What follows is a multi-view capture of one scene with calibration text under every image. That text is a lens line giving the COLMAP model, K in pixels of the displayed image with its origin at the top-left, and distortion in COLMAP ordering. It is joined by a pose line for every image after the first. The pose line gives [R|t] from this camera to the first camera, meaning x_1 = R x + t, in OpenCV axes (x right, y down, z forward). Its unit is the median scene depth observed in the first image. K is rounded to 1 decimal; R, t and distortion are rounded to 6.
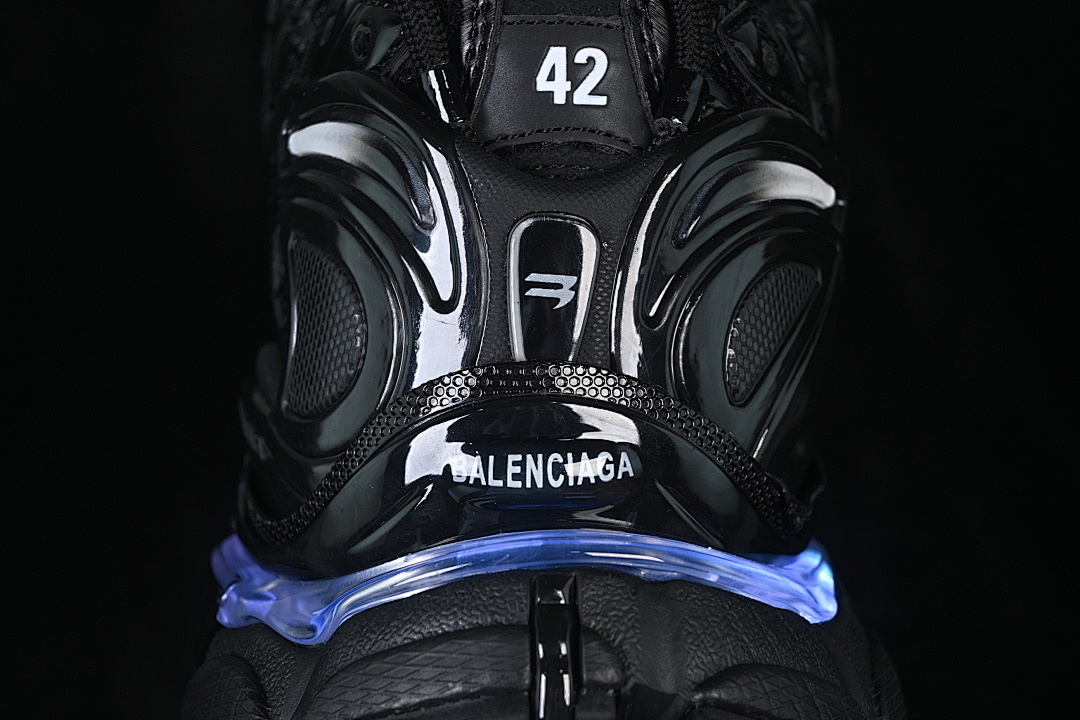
lens RADIAL K [[2323.2, 0, 540.1], [0, 2323.2, 360.1], [0, 0, 1]] dist [-0.046767, 0.000000]
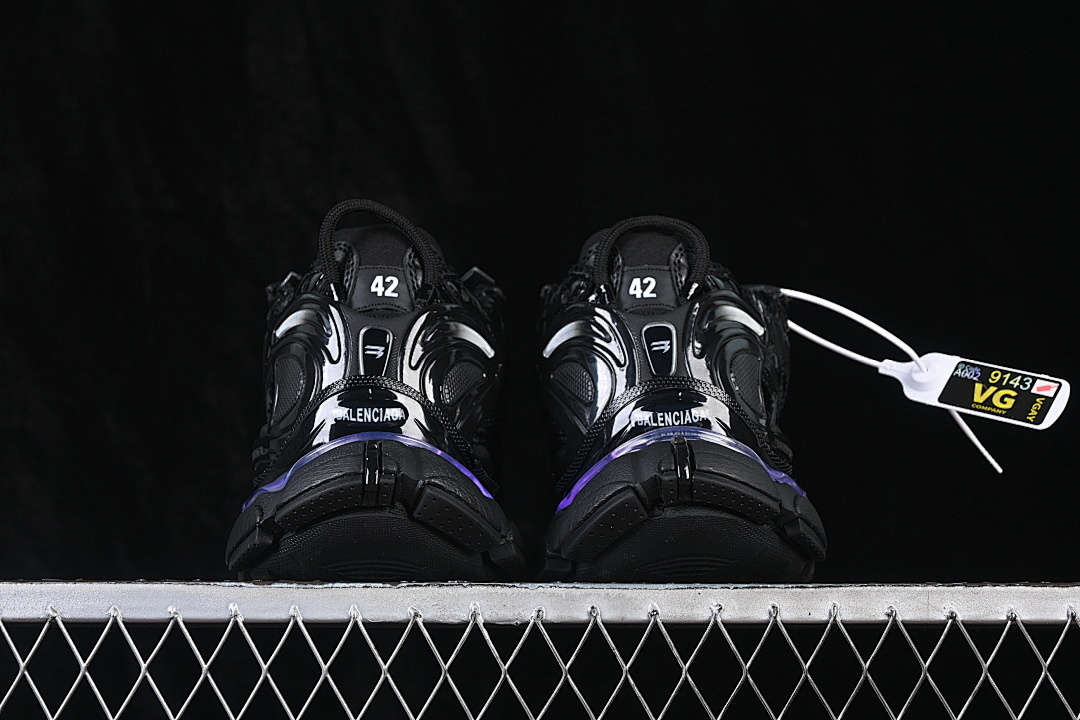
lens RADIAL K [[2323.2, 0, 524.2], [0, 2323.2, 359.5], [0, 0, 1]] dist [-0.046767, 0.000000]
pose [[0.999785, -0.005778, 0.019902, 0.121493], [0.012779, 0.927932, -0.372529, 0.959724], [-0.016315, 0.372704, 0.927807, -1.454294]]
